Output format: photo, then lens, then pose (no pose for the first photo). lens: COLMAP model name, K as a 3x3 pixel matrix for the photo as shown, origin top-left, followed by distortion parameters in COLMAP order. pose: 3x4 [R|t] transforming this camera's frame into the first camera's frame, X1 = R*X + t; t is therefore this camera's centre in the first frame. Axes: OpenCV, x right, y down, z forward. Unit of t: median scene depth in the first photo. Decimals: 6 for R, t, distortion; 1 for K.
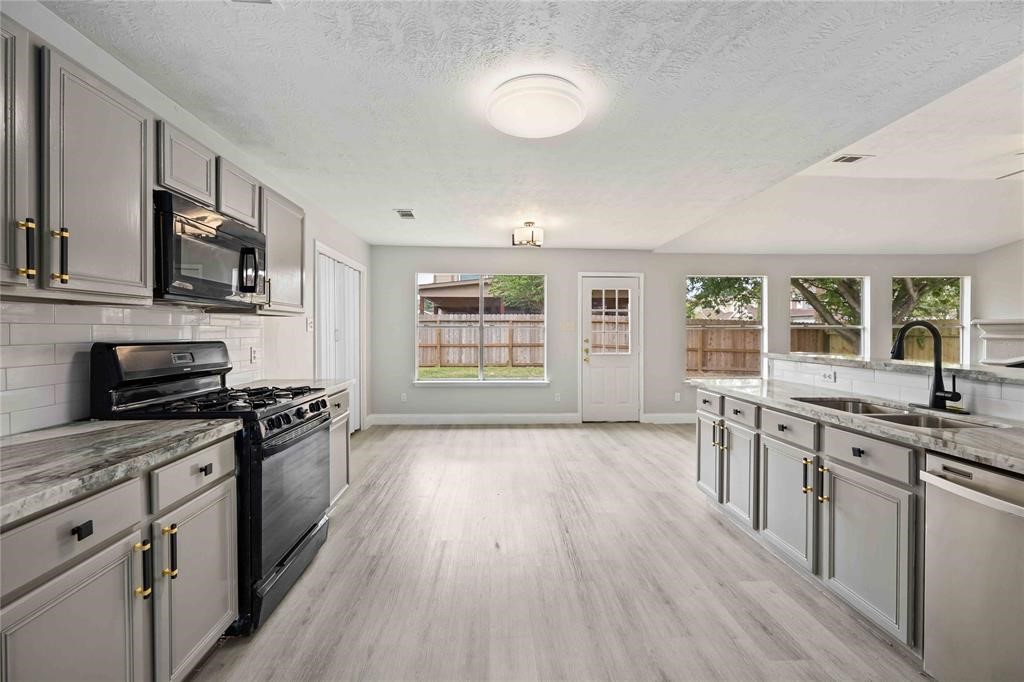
lens RADIAL K [[431.0, 0, 501.0], [0, 431.0, 336.9], [0, 0, 1]] dist [-0.000086, -0.000114]
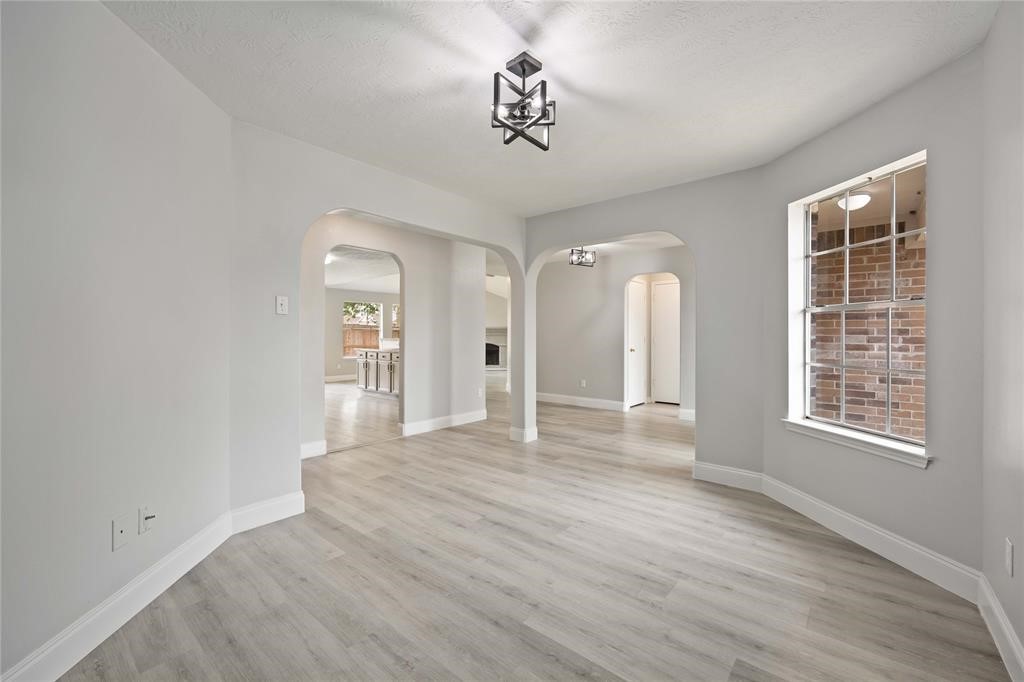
lens RADIAL K [[423.2, 0, 515.6], [0, 423.2, 342.9], [0, 0, 1]] dist [0.002130, 0.000096]
pose [[0.660928, -0.009839, 0.750385, -0.522630], [0.004662, 0.999949, 0.009005, 0.028897], [-0.750435, -0.002453, 0.660940, -0.891646]]
